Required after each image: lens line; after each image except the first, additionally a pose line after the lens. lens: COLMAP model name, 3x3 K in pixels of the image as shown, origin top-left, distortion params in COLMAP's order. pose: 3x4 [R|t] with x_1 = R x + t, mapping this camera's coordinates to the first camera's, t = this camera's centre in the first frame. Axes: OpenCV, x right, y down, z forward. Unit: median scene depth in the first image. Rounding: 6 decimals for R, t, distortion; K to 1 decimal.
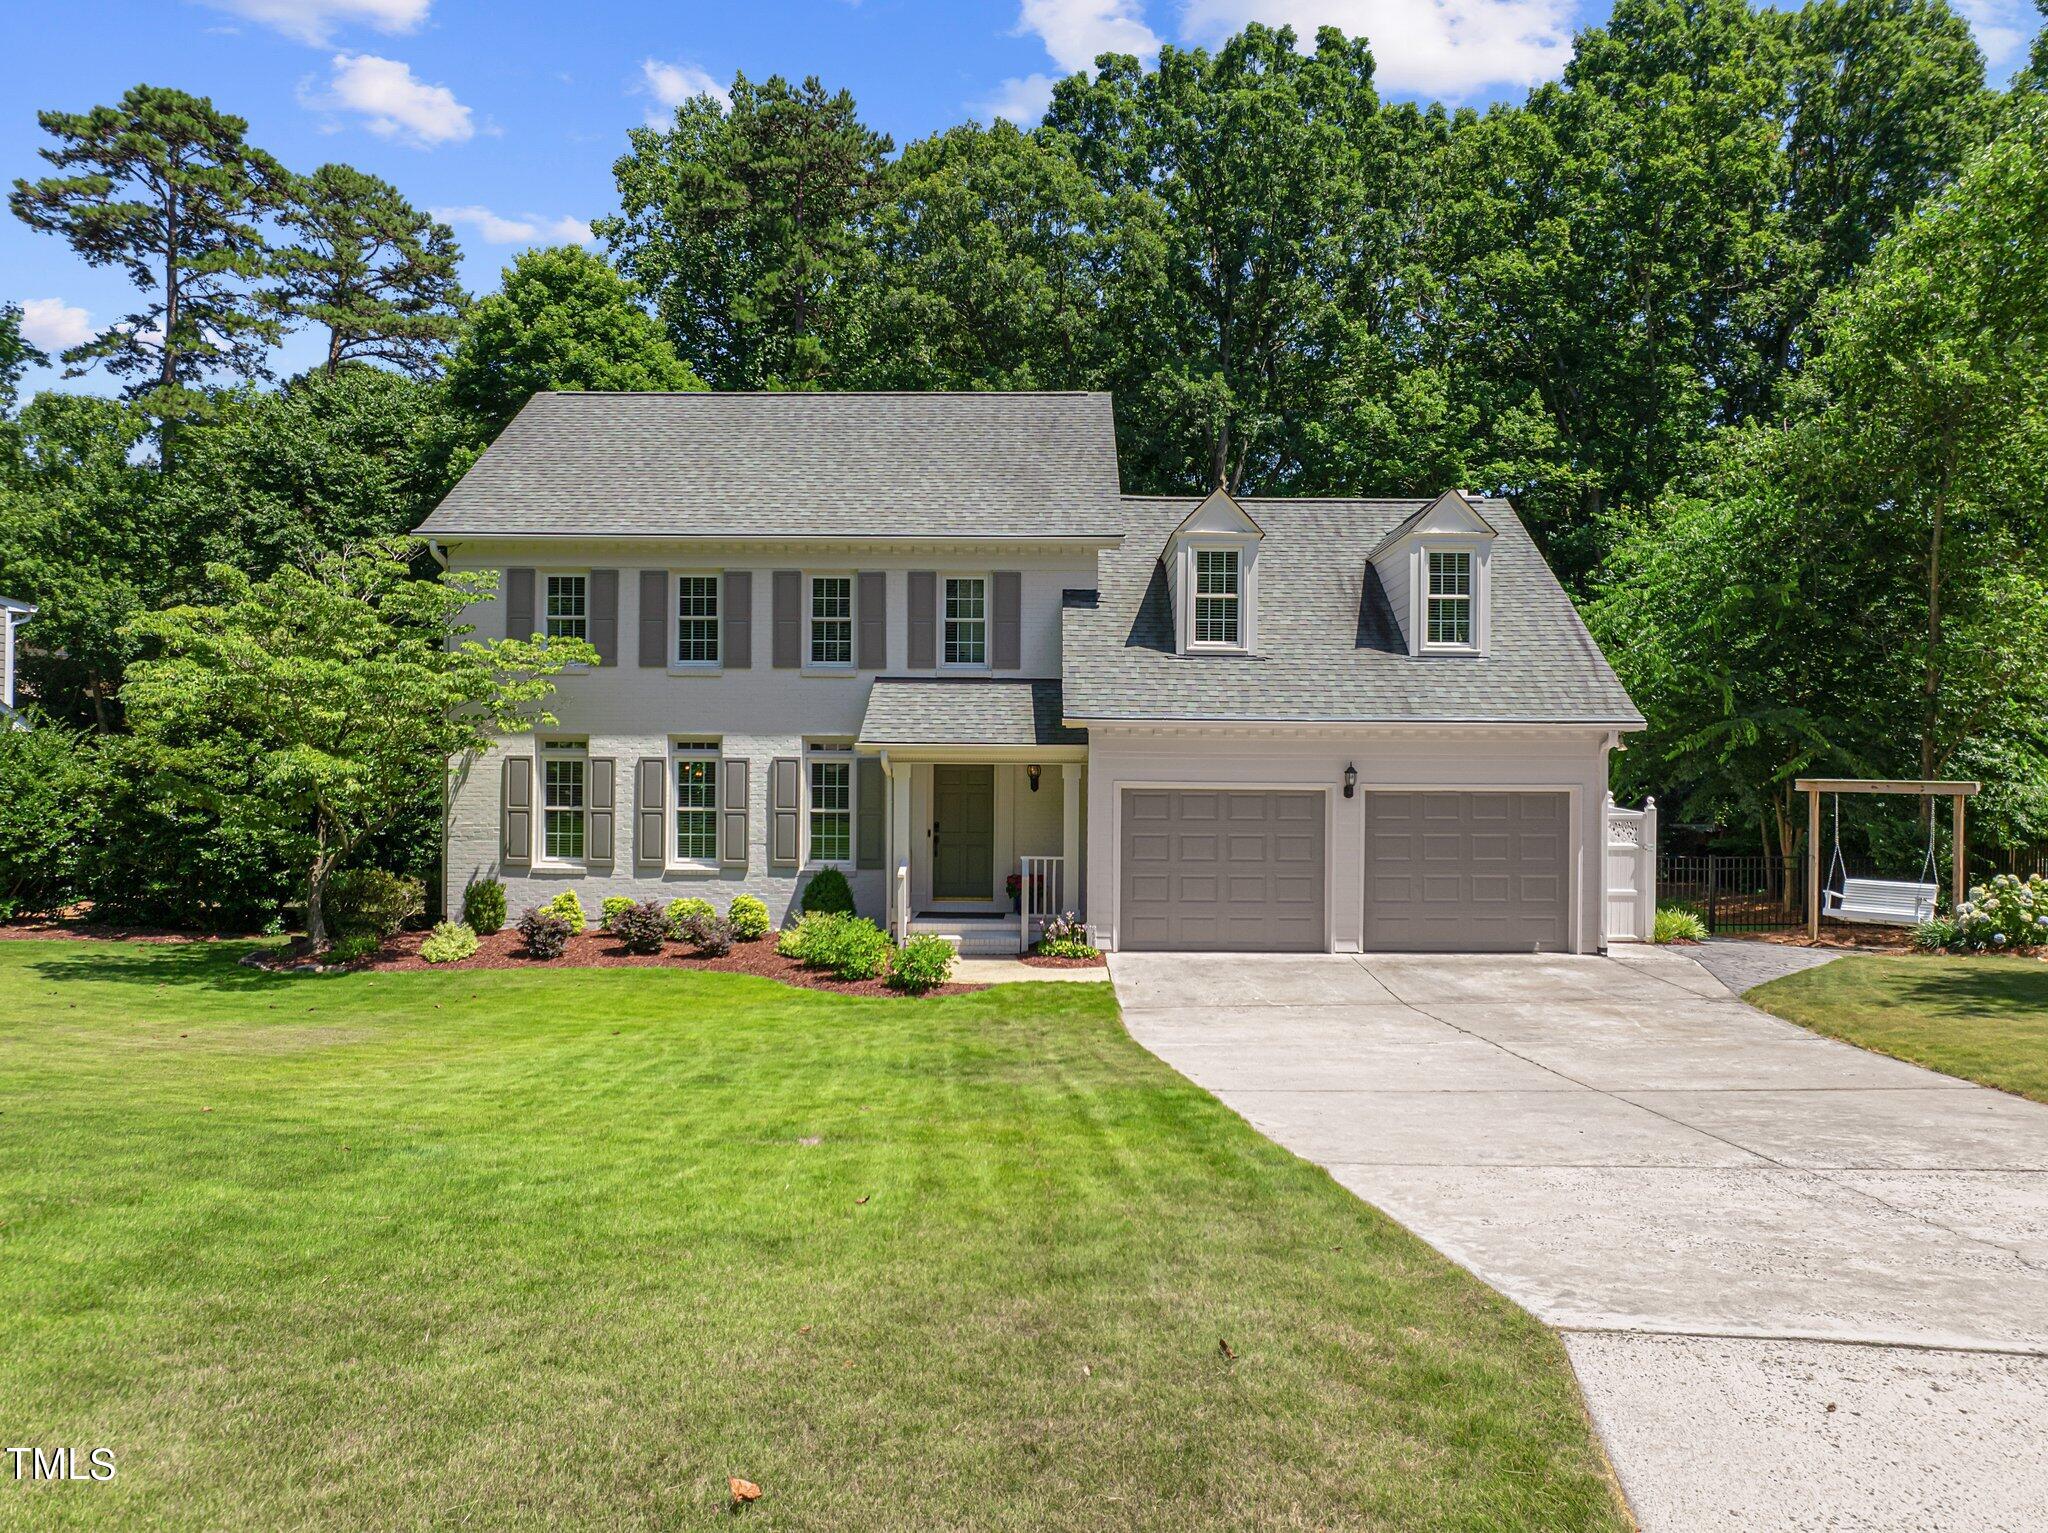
lens RADIAL K [[1449.9, 0, 1024.0], [0, 1449.9, 766.5], [0, 0, 1]] dist [-0.037366, -0.000324]
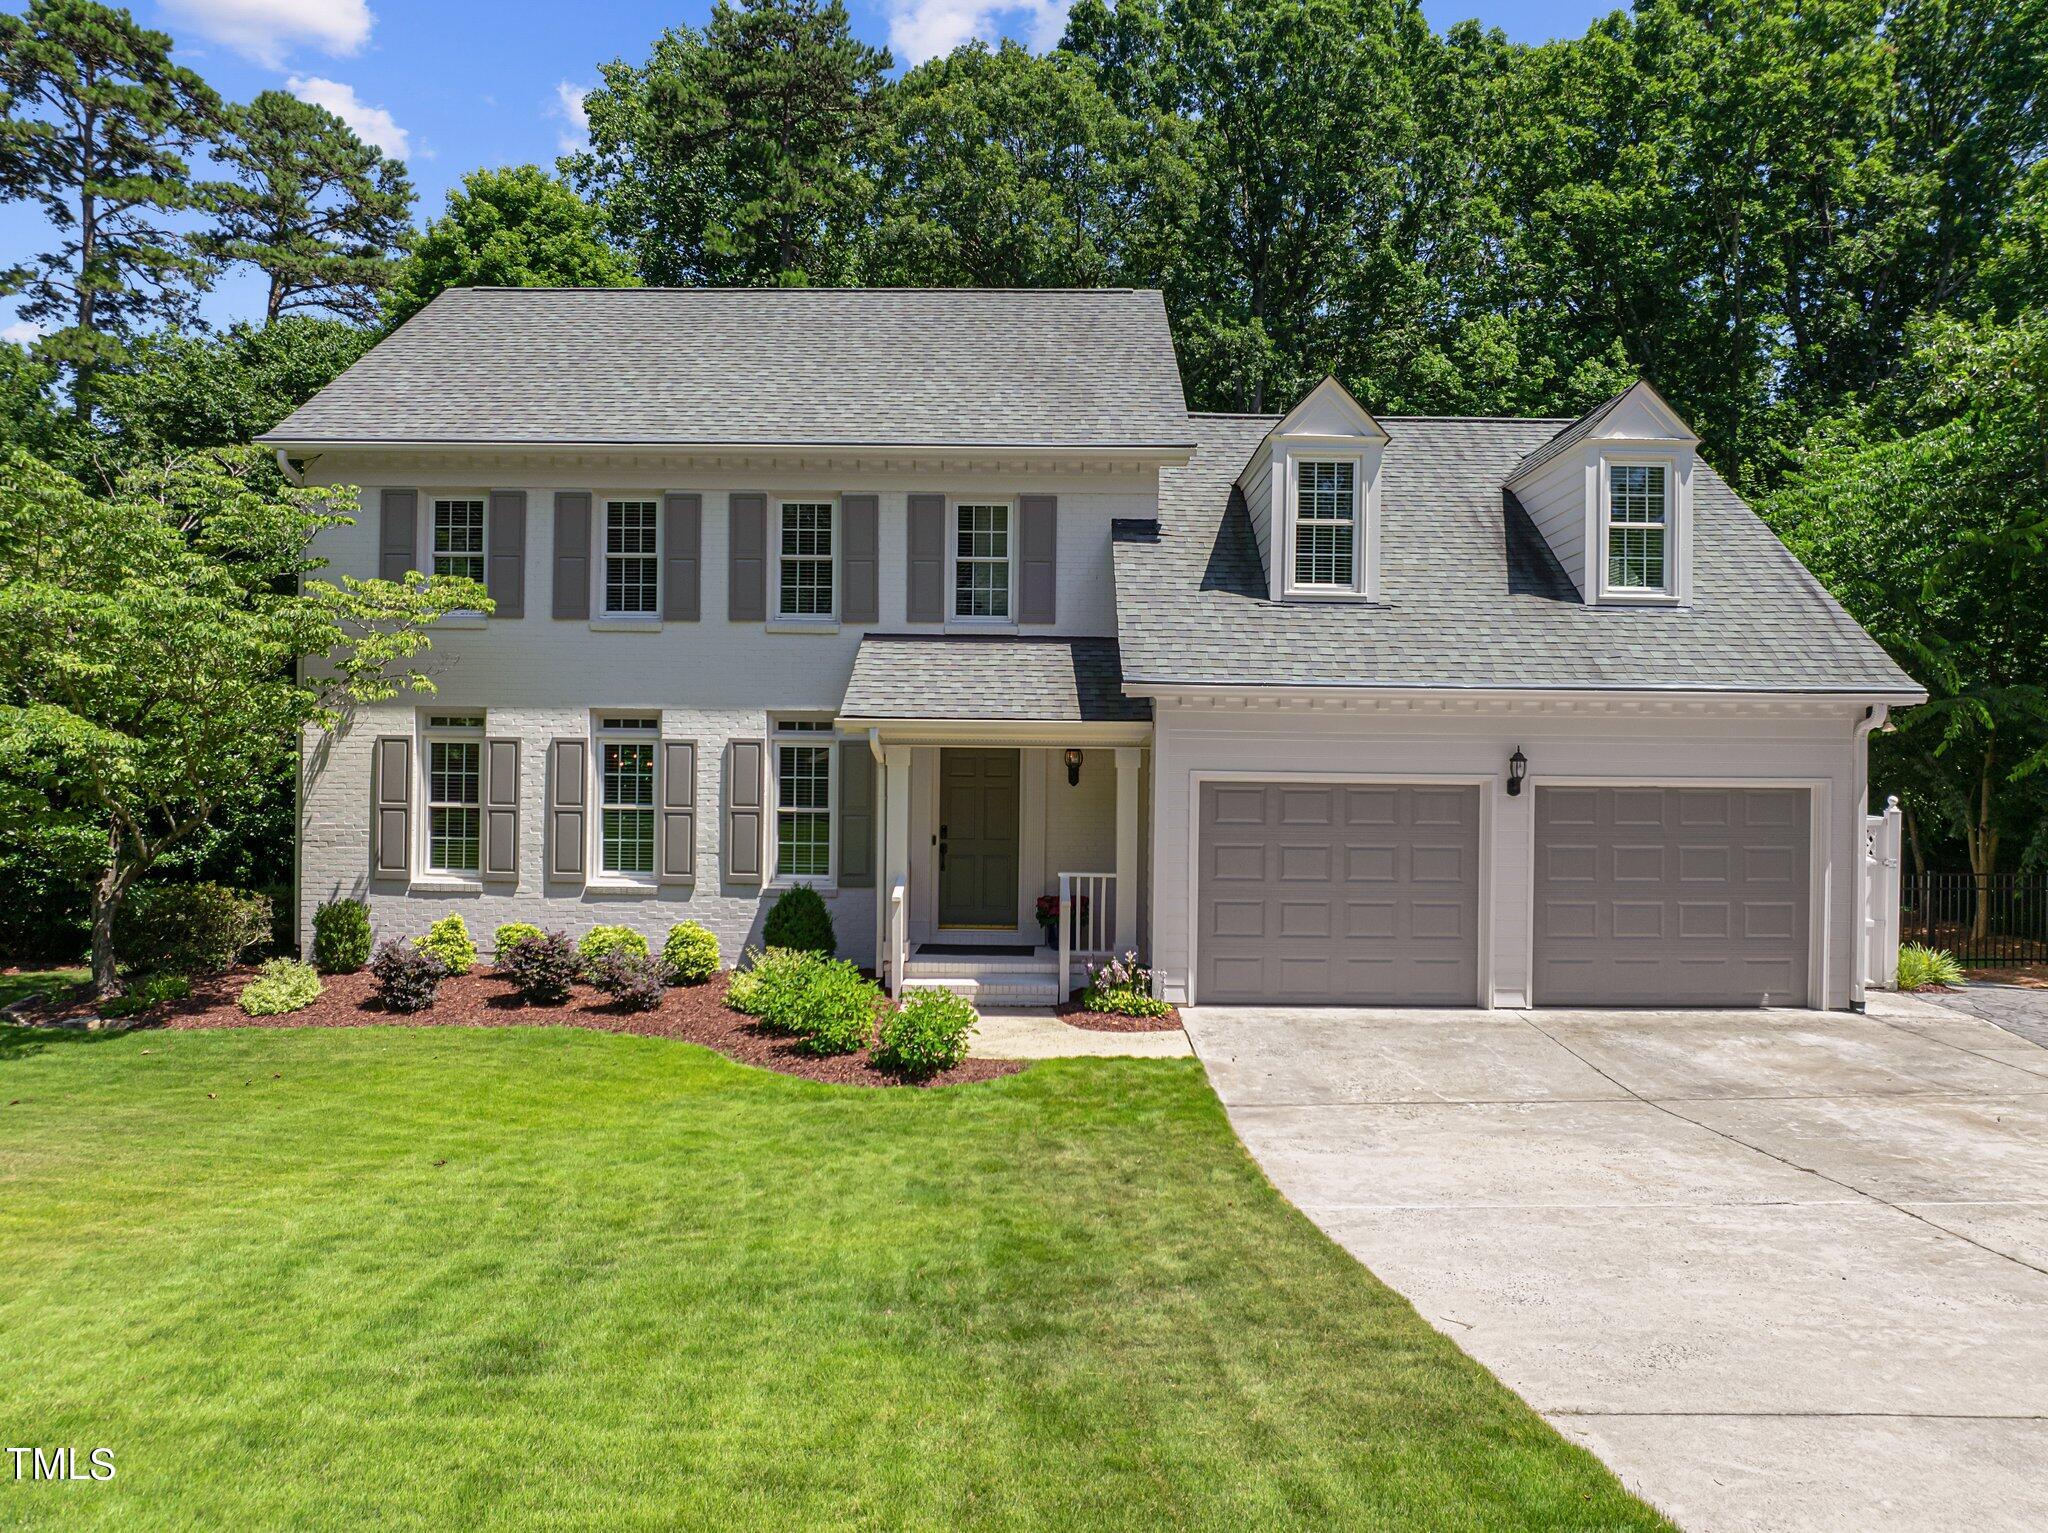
lens RADIAL K [[1440.4, 0, 1024.0], [0, 1440.4, 766.5], [0, 0, 1]] dist [-0.037106, 0.000510]
pose [[0.999985, 0.004873, 0.002551, -0.020436], [-0.004873, 0.999988, -0.000230, 0.007513], [-0.002552, 0.000218, 0.999997, 0.246763]]
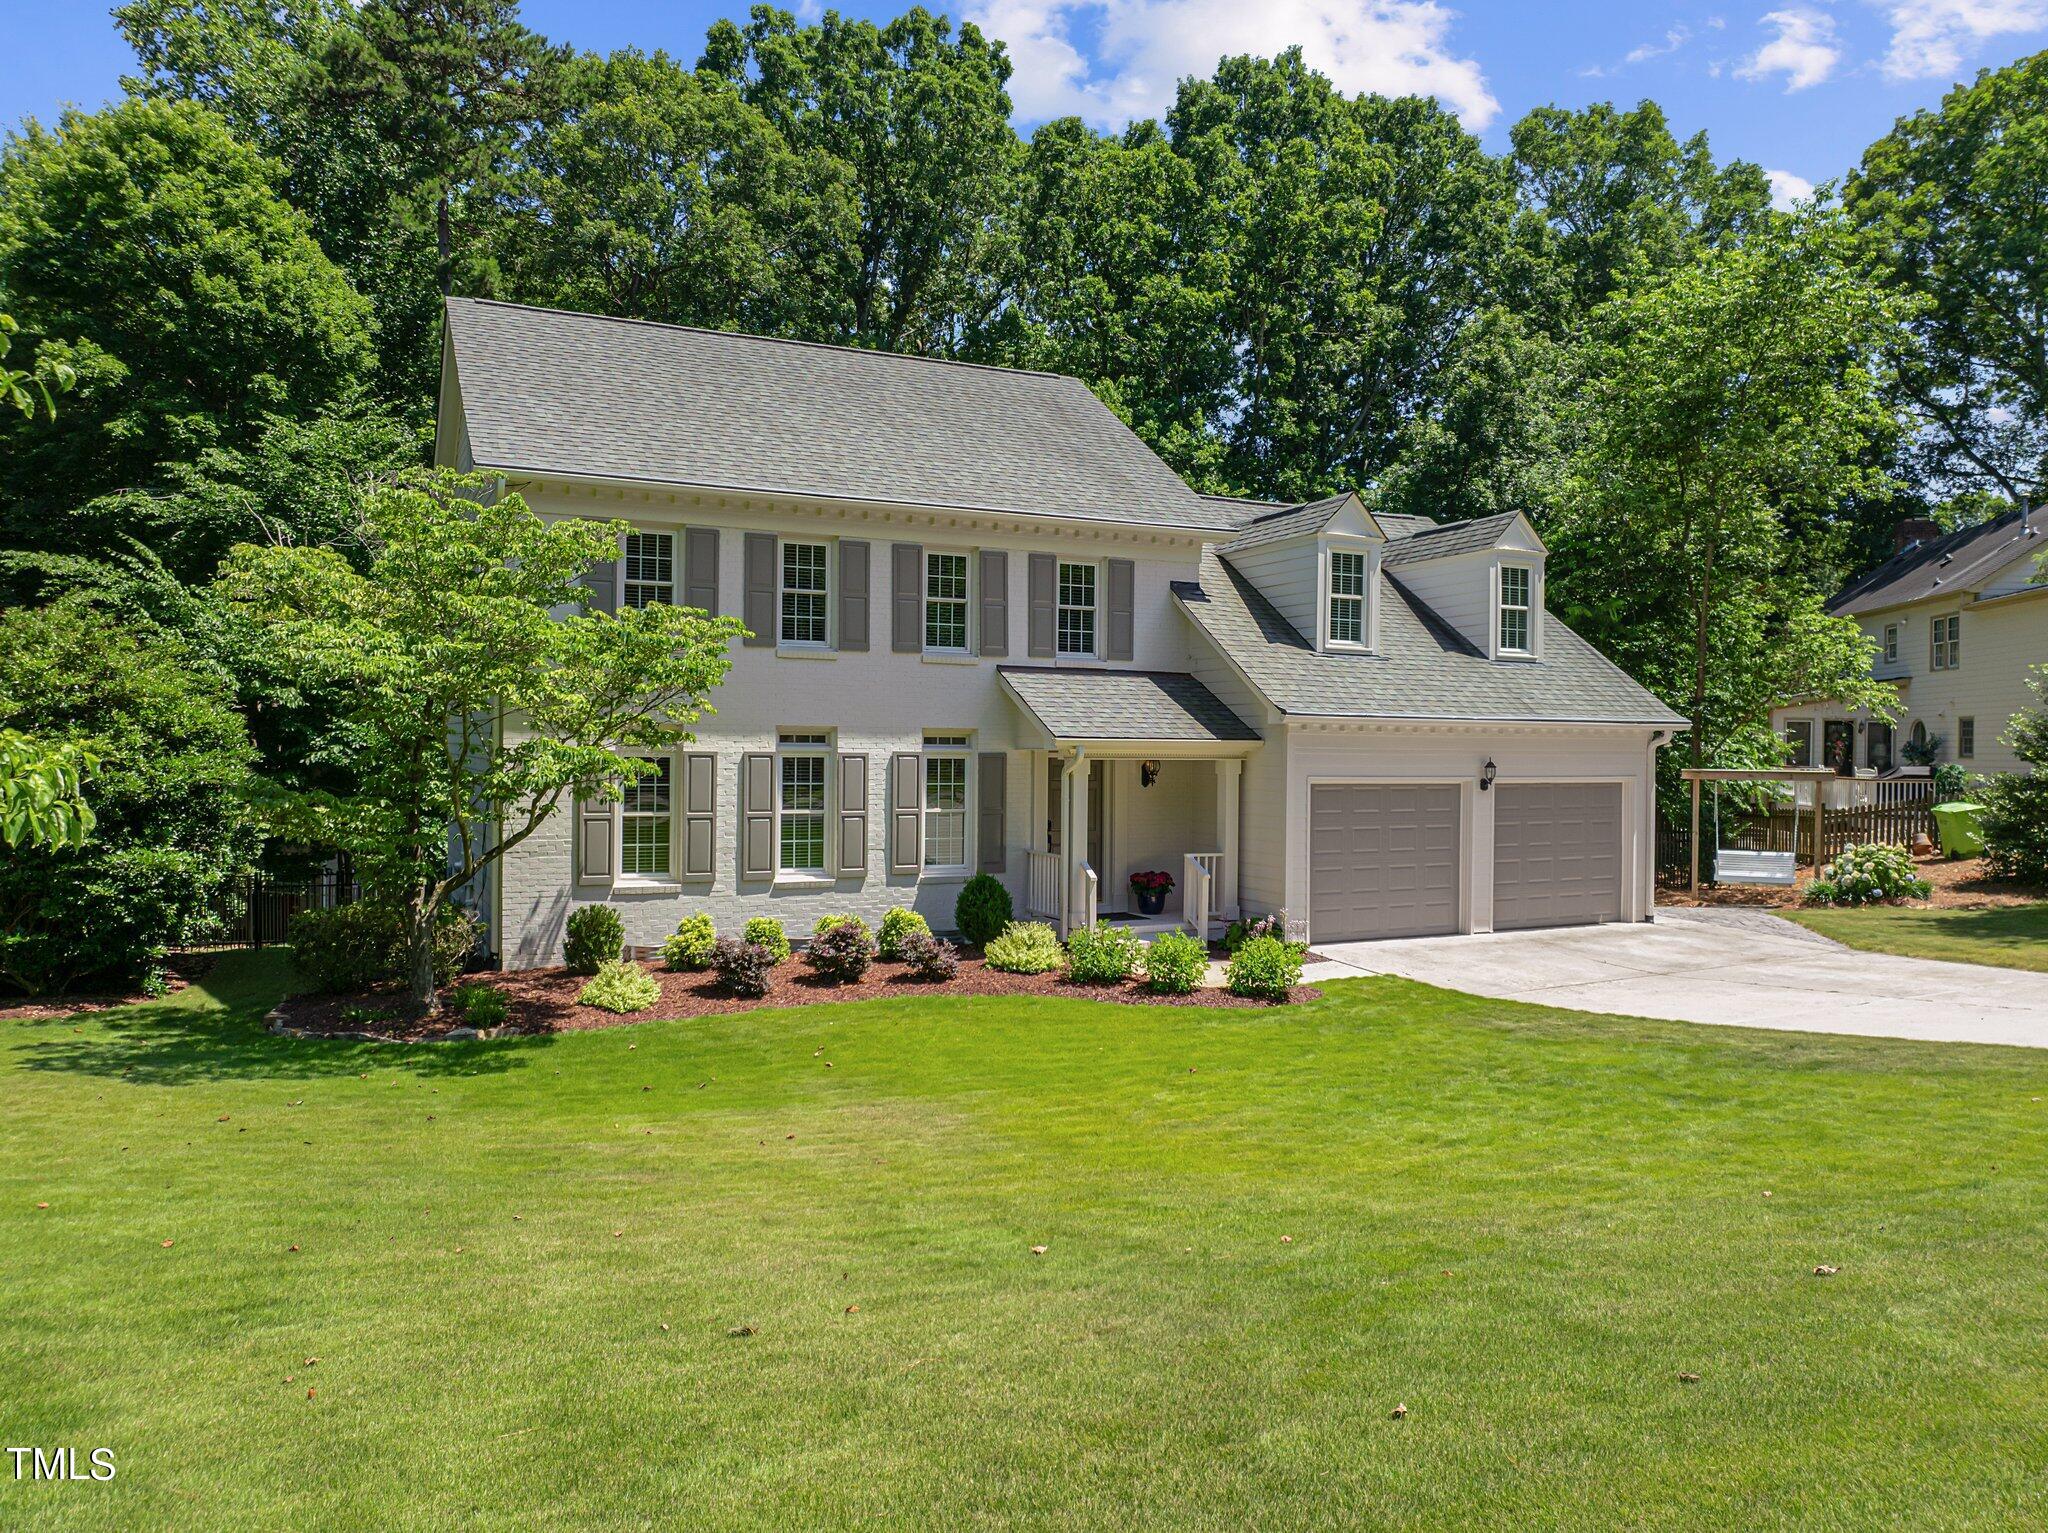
lens RADIAL K [[1467.2, 0, 1024.0], [0, 1467.2, 766.5], [0, 0, 1]] dist [-0.033143, 0.002787]
pose [[0.889934, -0.005481, 0.456057, -0.512396], [0.001797, 0.999962, 0.008511, -0.005069], [-0.456086, -0.006755, 0.889910, 0.158441]]
